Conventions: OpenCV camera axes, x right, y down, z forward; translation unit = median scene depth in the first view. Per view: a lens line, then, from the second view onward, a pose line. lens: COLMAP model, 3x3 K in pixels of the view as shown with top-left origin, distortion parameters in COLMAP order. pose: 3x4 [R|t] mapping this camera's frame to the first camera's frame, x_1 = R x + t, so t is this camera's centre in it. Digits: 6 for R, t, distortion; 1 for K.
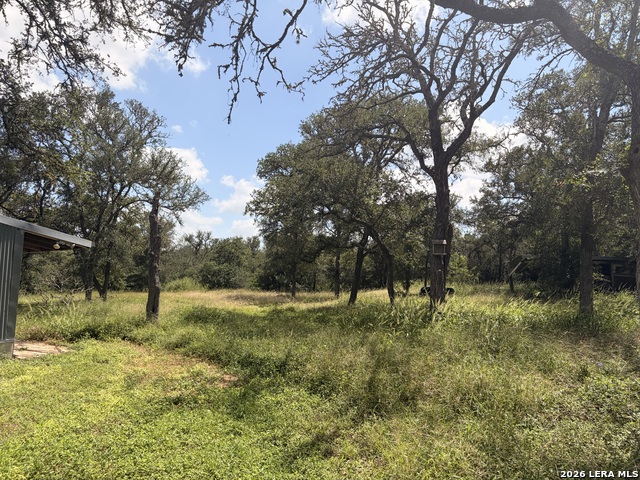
lens RADIAL K [[477.8, 0, 320.0], [0, 477.8, 240.0], [0, 0, 1]] dist [0.073726, -0.107794]
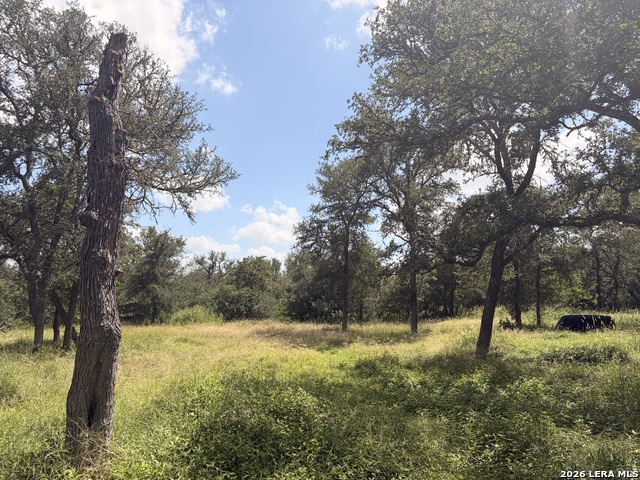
lens RADIAL K [[477.8, 0, 320.0], [0, 477.8, 240.0], [0, 0, 1]] dist [0.073726, -0.107794]
pose [[0.999690, -0.015432, -0.019525, -0.056501], [0.014288, 0.998248, -0.057418, 0.017309], [0.020377, 0.057121, 0.998159, 0.197186]]
